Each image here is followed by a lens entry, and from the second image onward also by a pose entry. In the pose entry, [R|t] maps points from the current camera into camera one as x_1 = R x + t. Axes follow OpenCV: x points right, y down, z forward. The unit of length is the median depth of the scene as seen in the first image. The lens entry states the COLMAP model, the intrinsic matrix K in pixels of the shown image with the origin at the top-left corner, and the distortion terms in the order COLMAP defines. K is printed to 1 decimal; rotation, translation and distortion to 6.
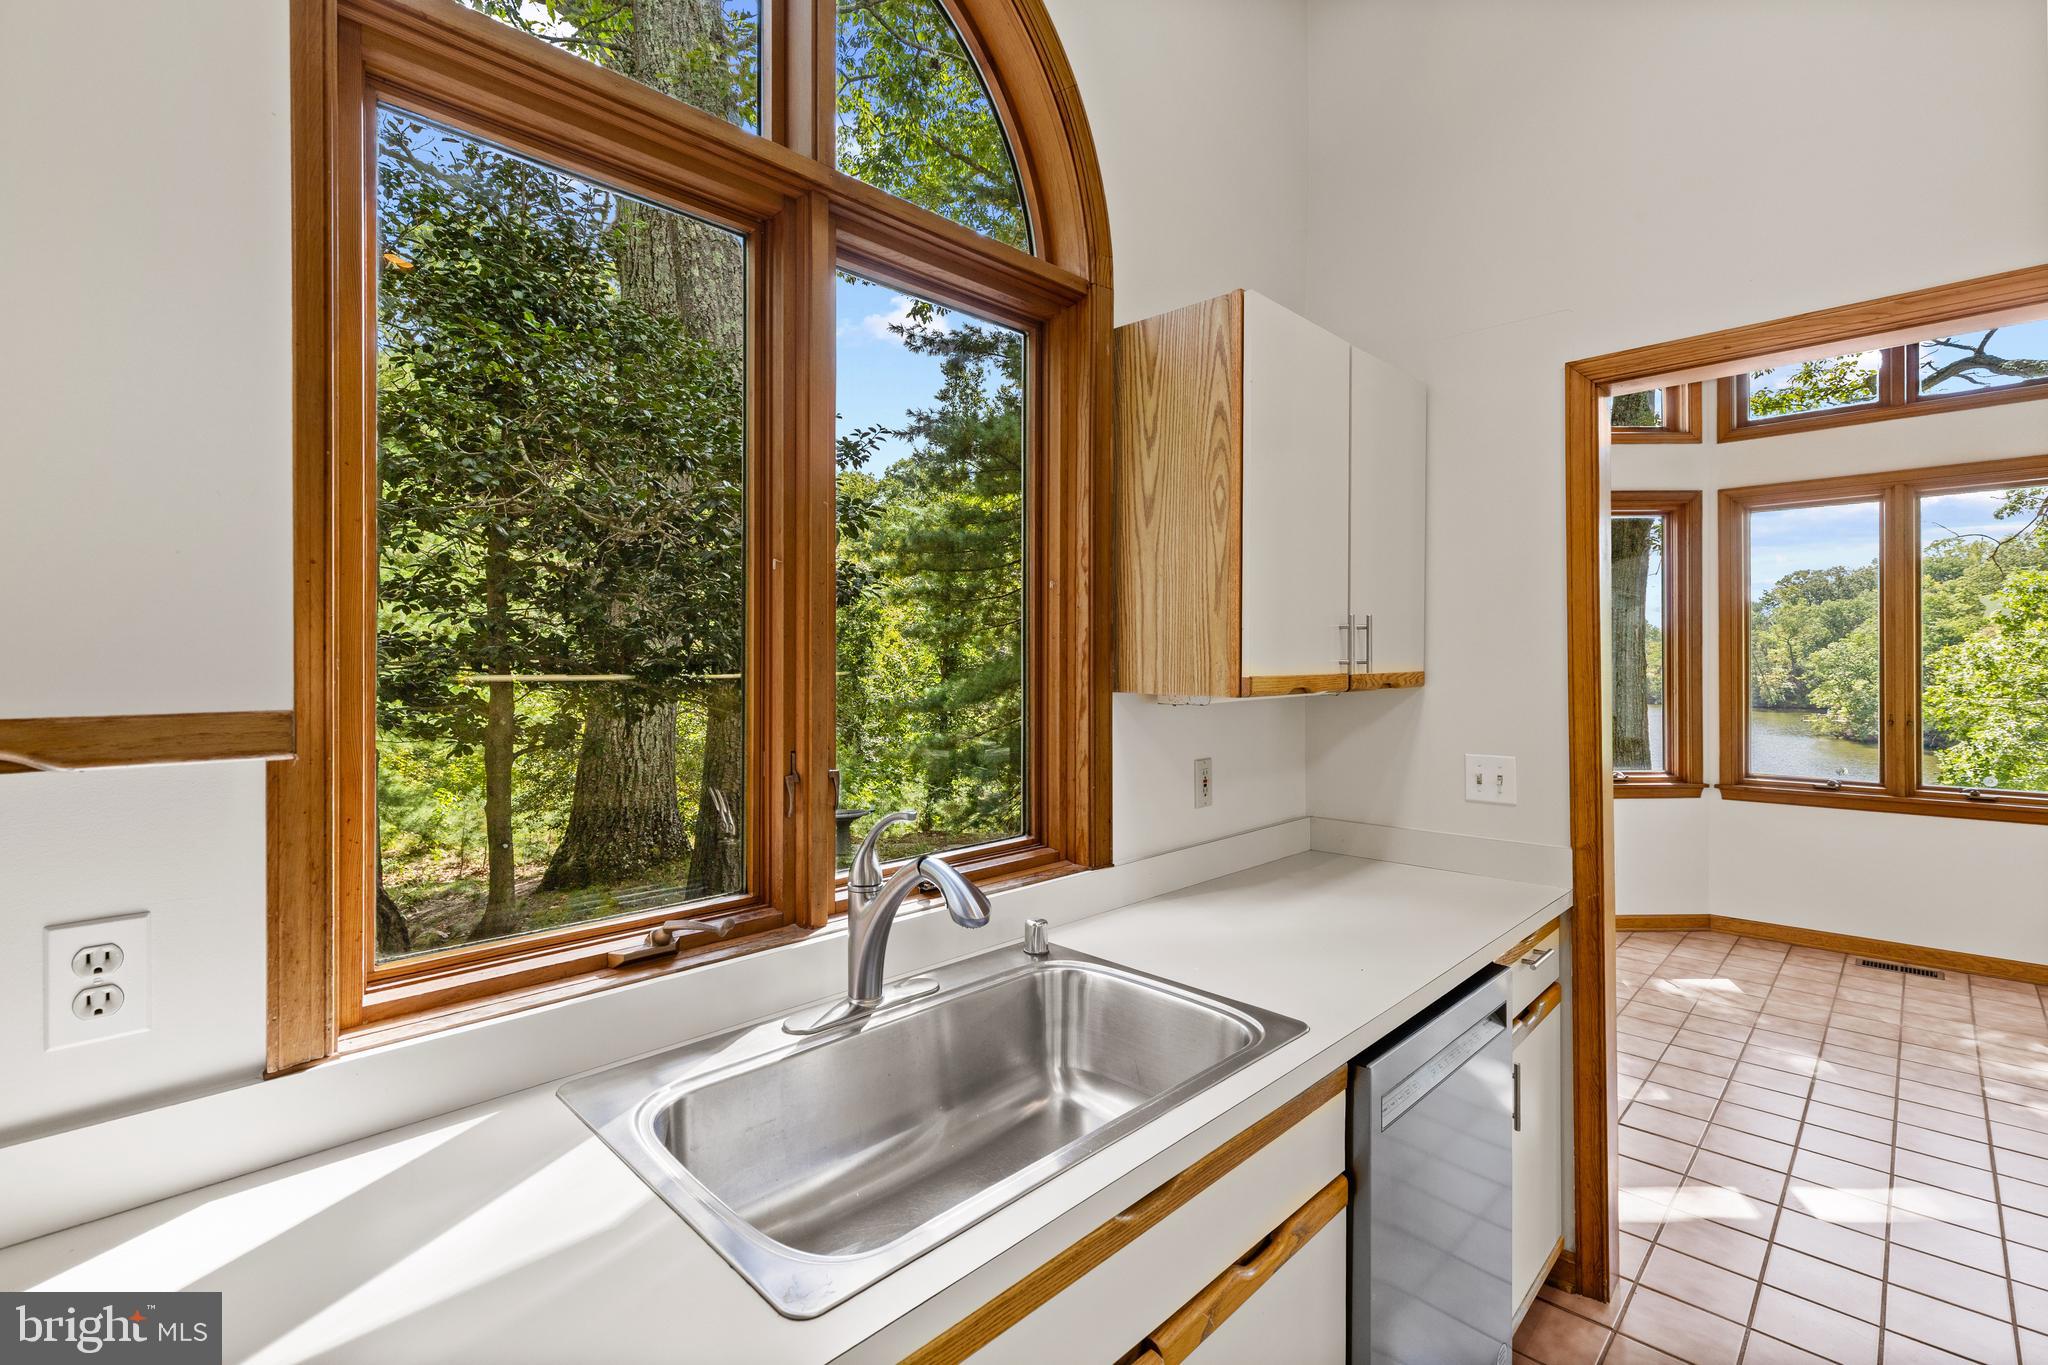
lens RADIAL K [[922.3, 0, 1027.7], [0, 922.3, 659.1], [0, 0, 1]] dist [0.005200, -0.001629]
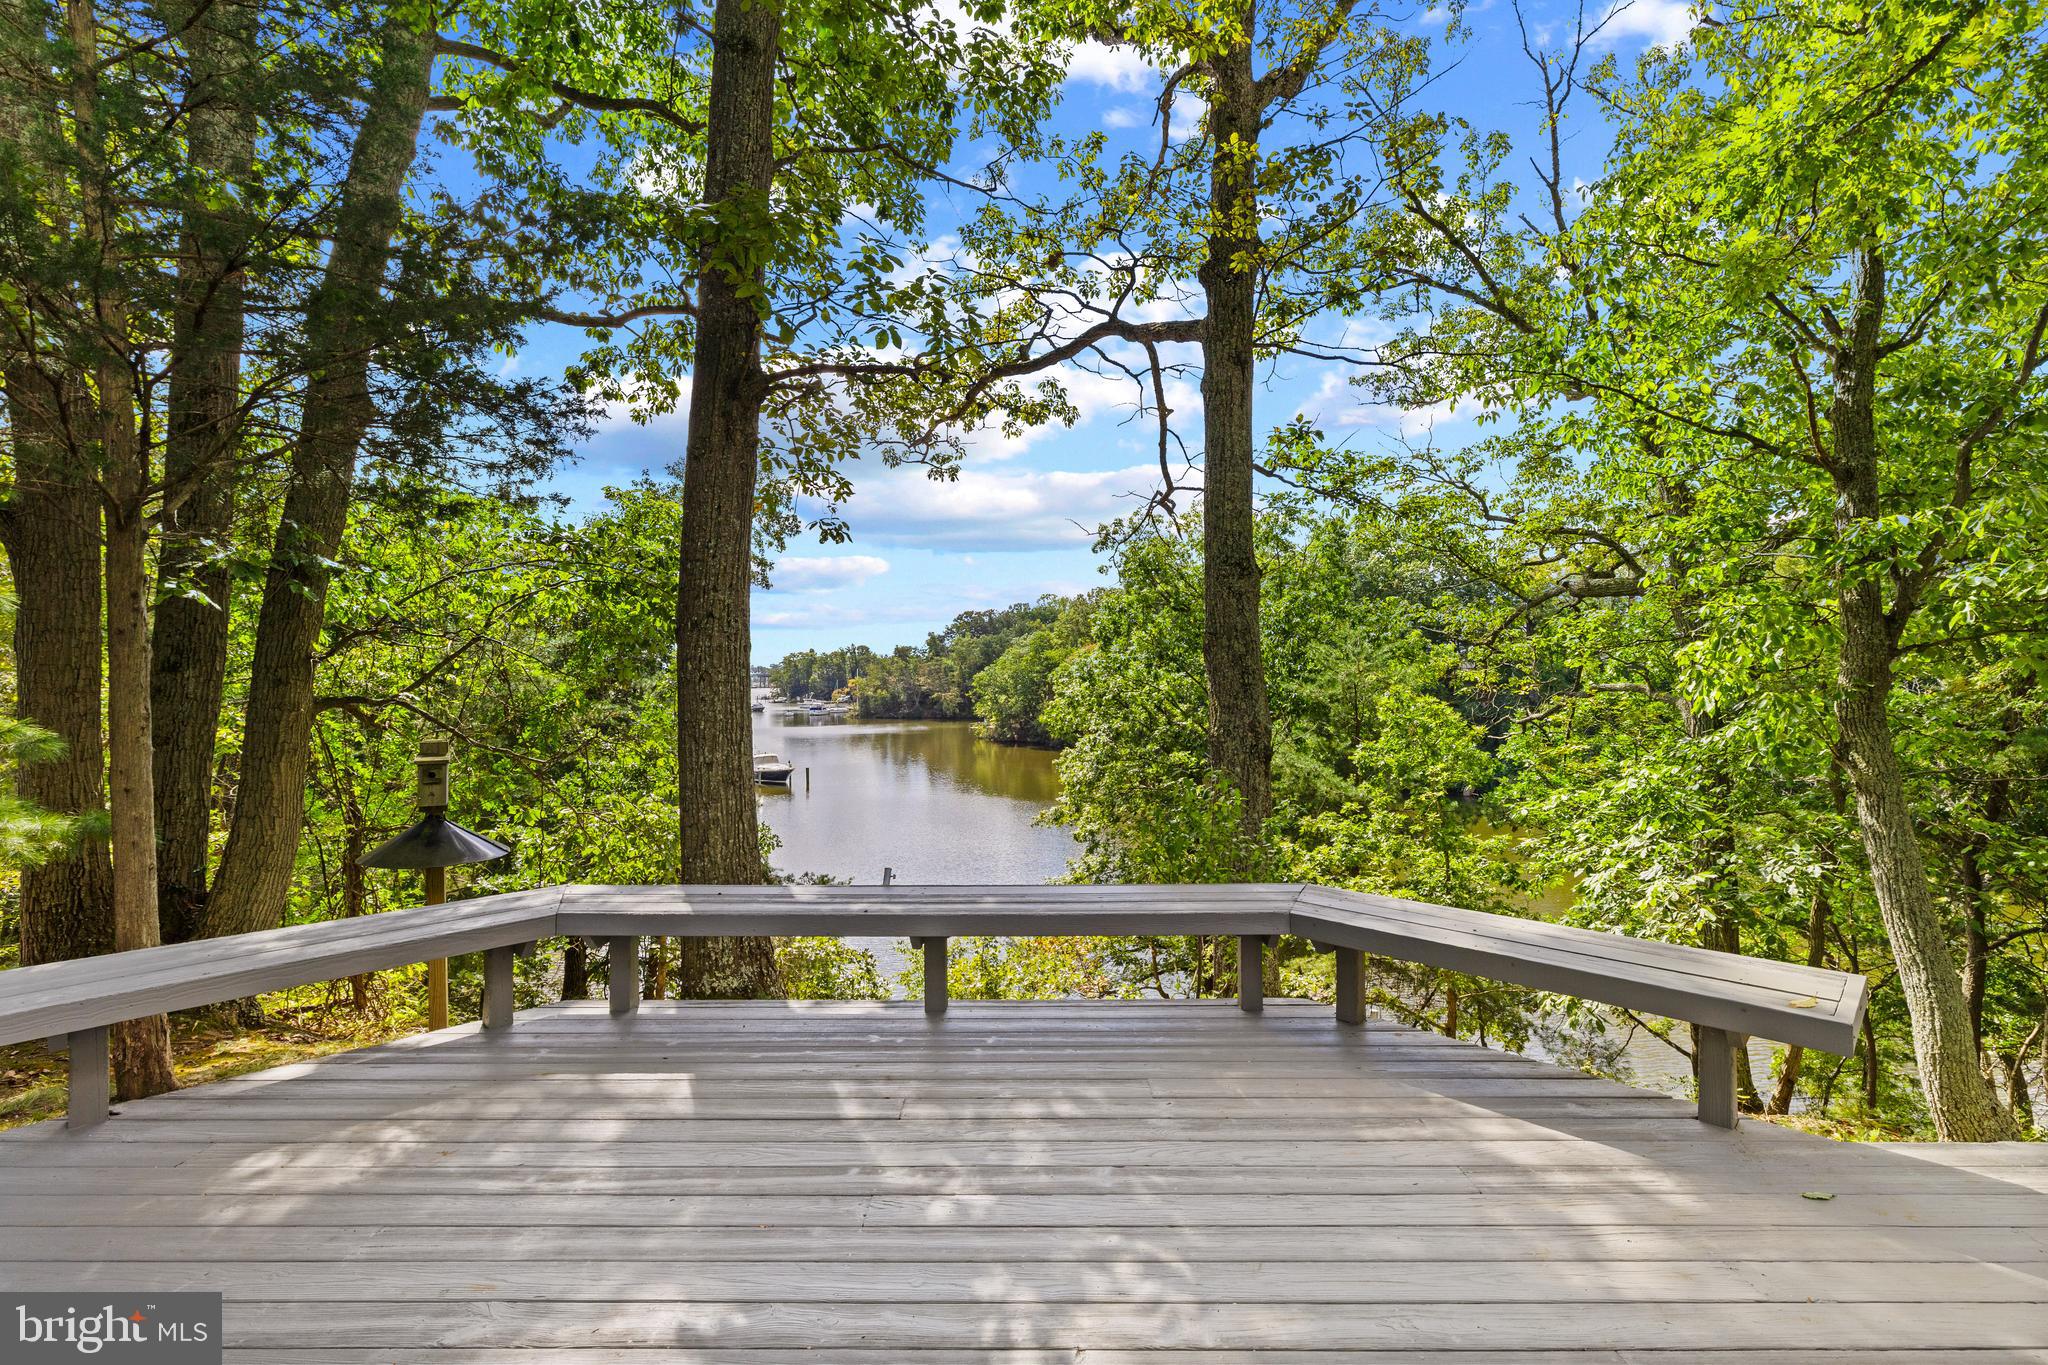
lens RADIAL K [[922.3, 0, 1034.0], [0, 922.3, 687.6], [0, 0, 1]] dist [0.005200, -0.001629]
pose [[0.719817, -0.007612, 0.694122, 1.491000], [0.002871, 0.999964, 0.007988, 0.093354], [-0.694158, -0.003757, 0.719813, 1.745893]]
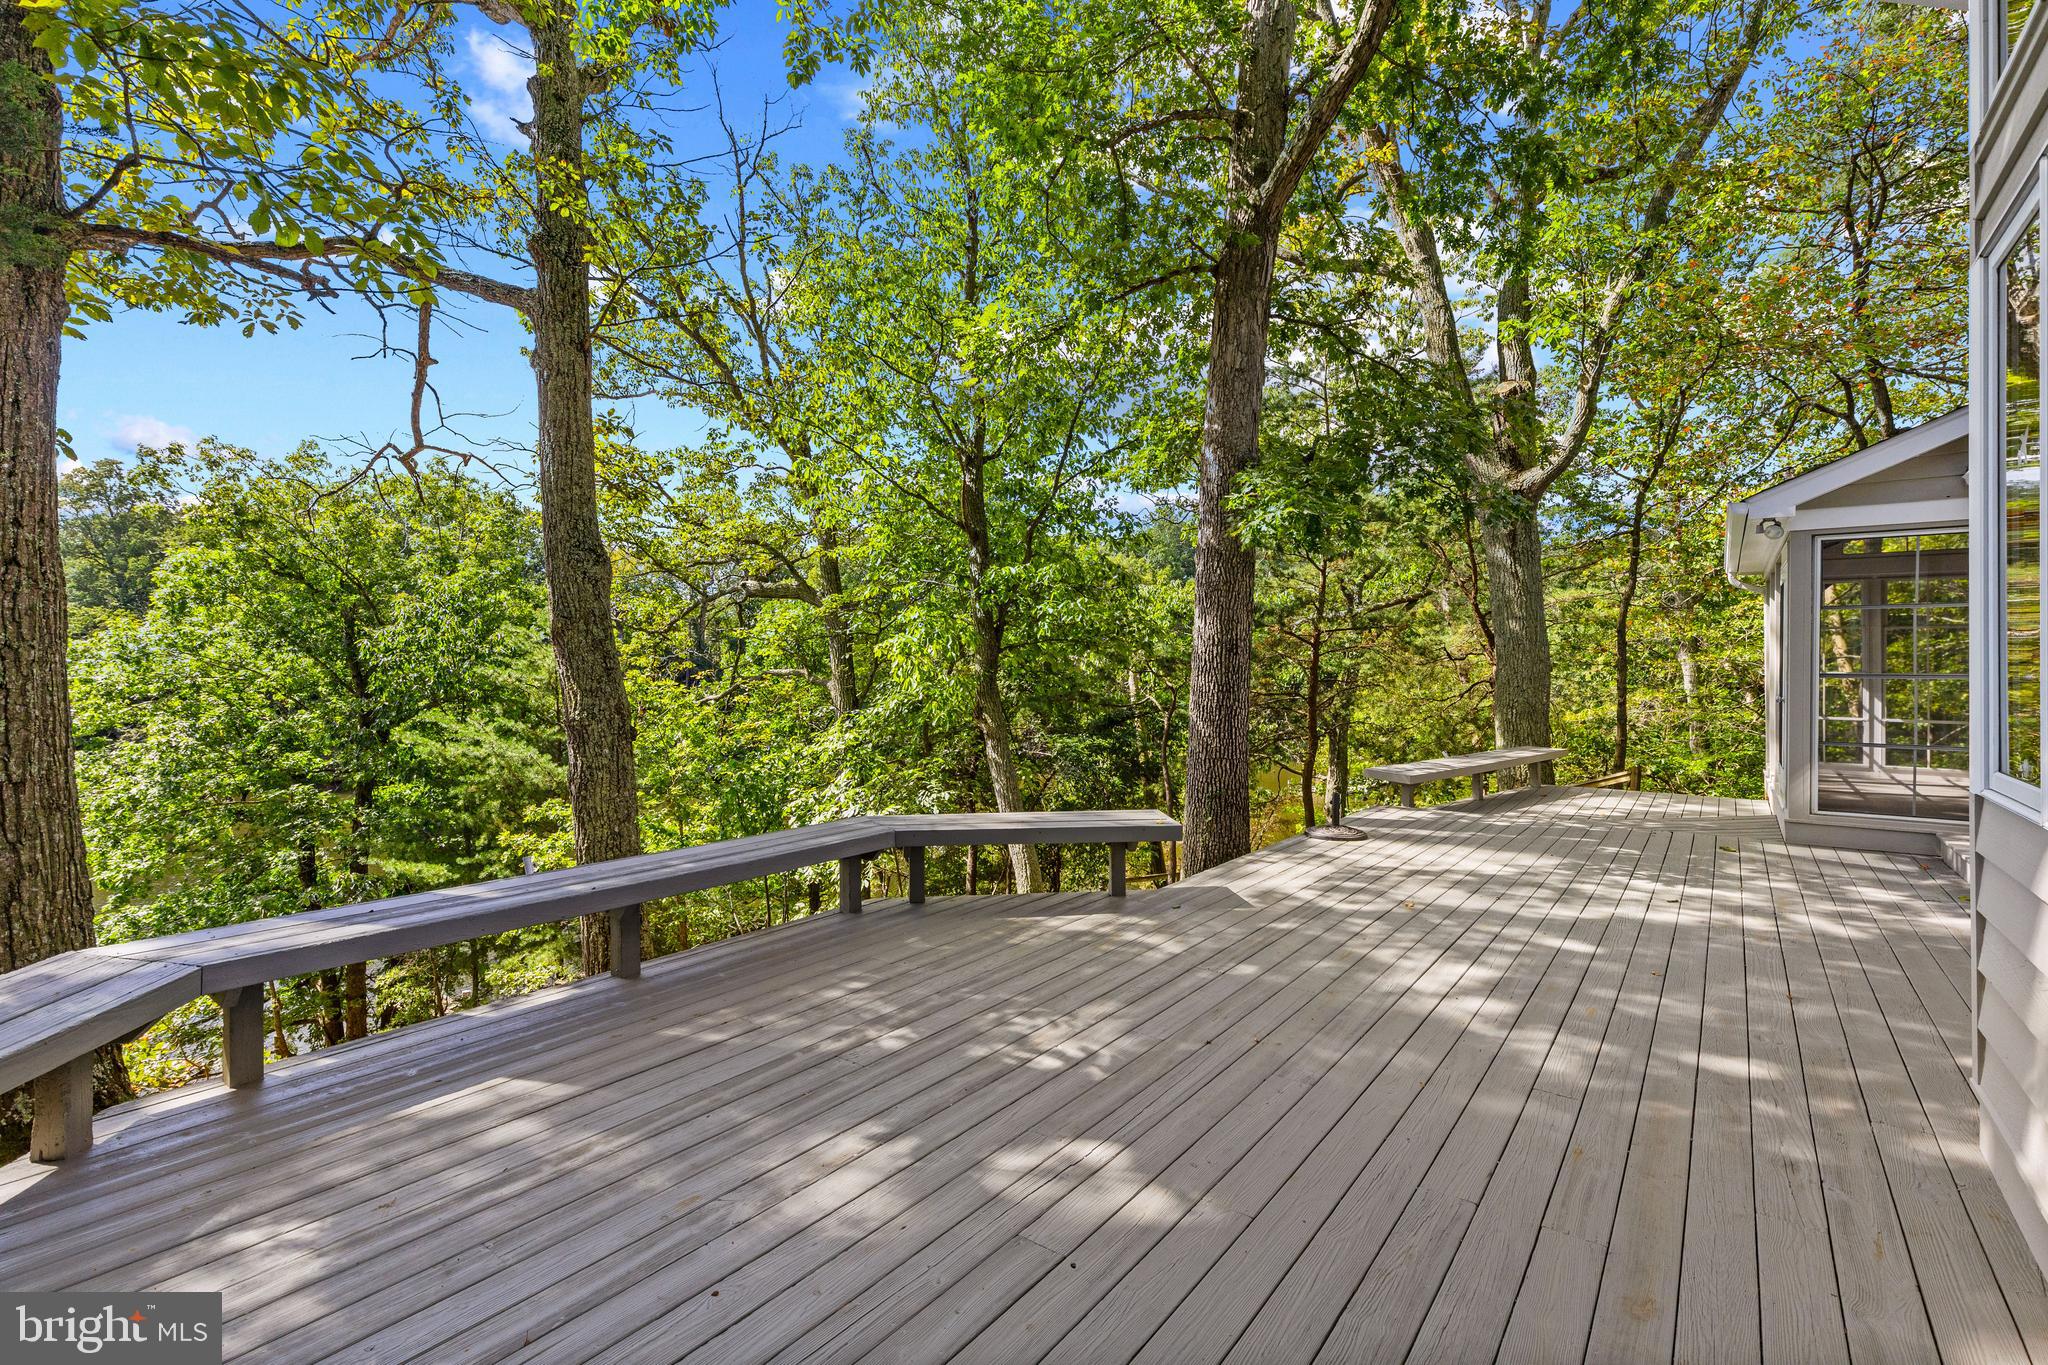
lens RADIAL K [[922.3, 0, 1044.8], [0, 922.3, 672.9], [0, 0, 1]] dist [0.005200, -0.001629]
pose [[-0.141754, -0.007123, 0.989876, 0.866516], [-0.005294, 0.999965, 0.006438, 0.095246], [-0.989888, -0.004328, -0.141787, 2.340059]]
